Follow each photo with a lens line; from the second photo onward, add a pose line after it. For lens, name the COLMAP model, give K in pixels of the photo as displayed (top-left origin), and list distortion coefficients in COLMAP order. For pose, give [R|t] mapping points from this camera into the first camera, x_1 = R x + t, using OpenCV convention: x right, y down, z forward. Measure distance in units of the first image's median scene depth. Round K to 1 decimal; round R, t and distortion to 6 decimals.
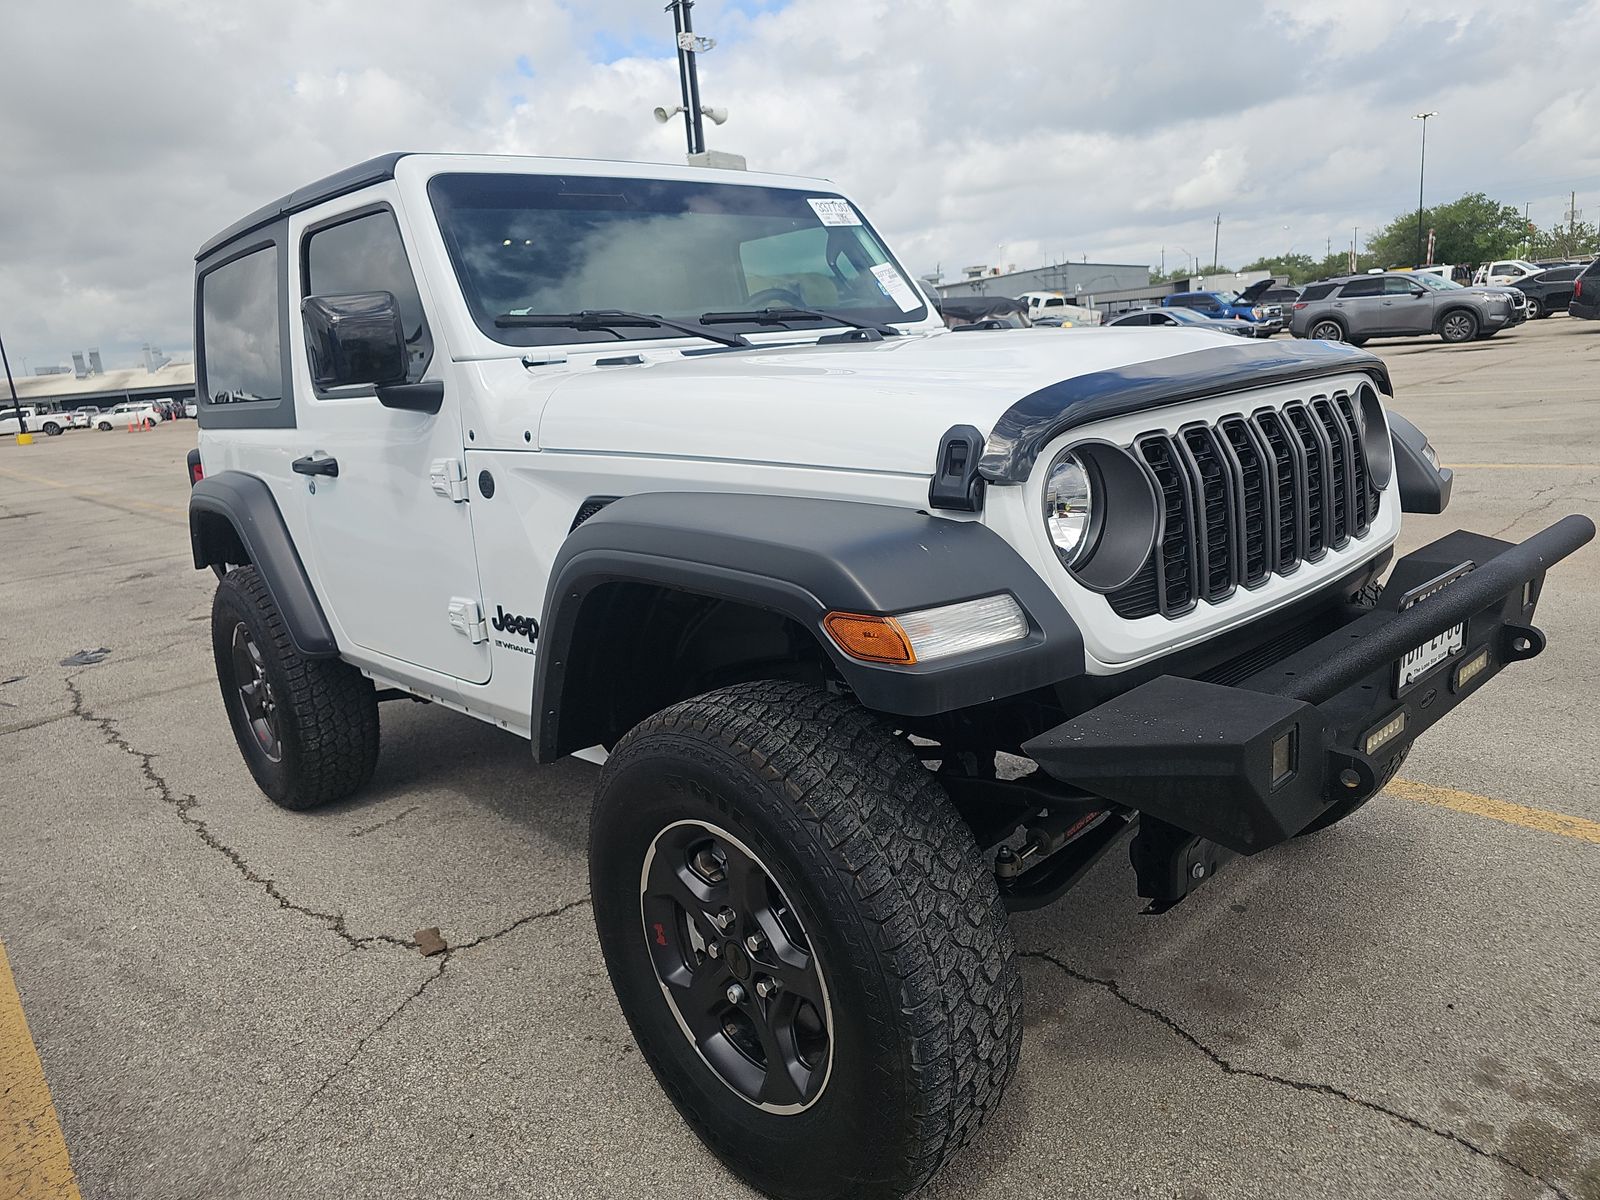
lens RADIAL K [[1098.9, 0, 795.6], [0, 1098.9, 595.0], [0, 0, 1]] dist [-0.001111, 0.000394]
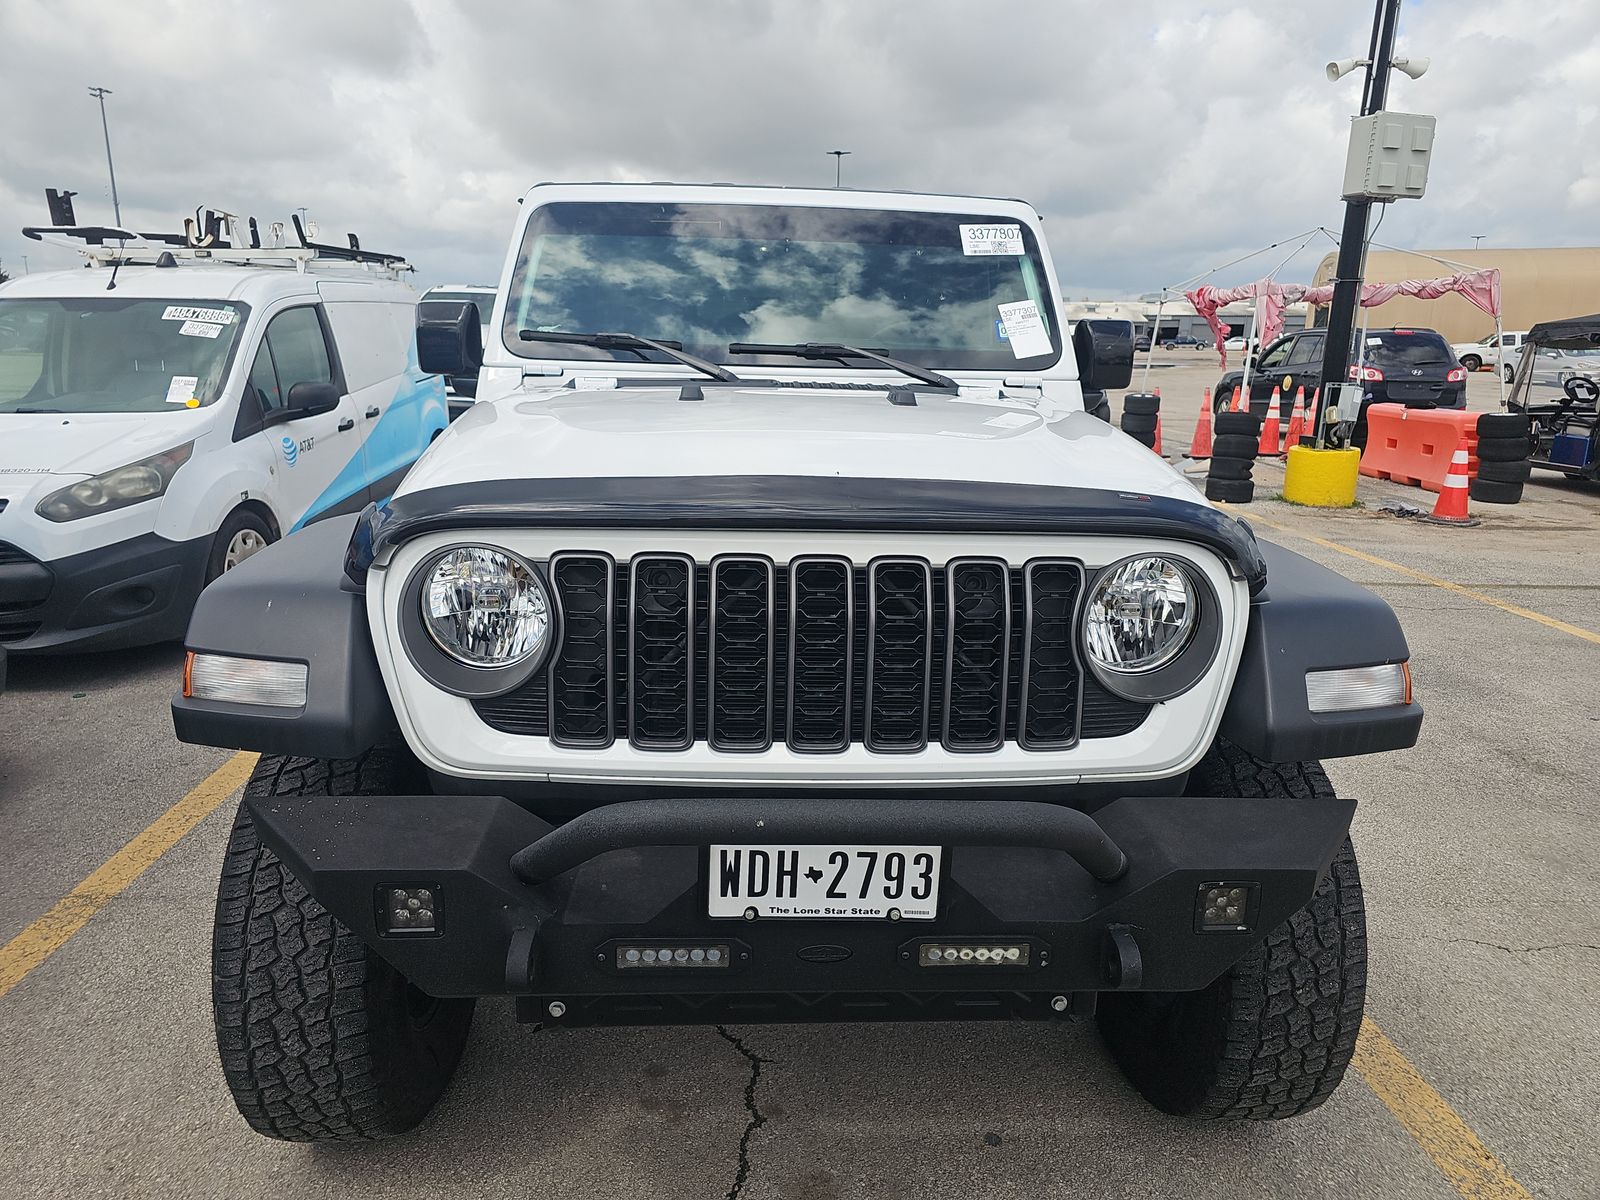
lens RADIAL K [[1107.2, 0, 807.3], [0, 1107.2, 600.6], [0, 0, 1]] dist [0.002352, -0.007219]
pose [[0.757217, 0.240533, -0.607261, 0.544504], [-0.210966, 0.969959, 0.121133, -0.135567], [0.618155, 0.036388, 0.785214, 0.192136]]
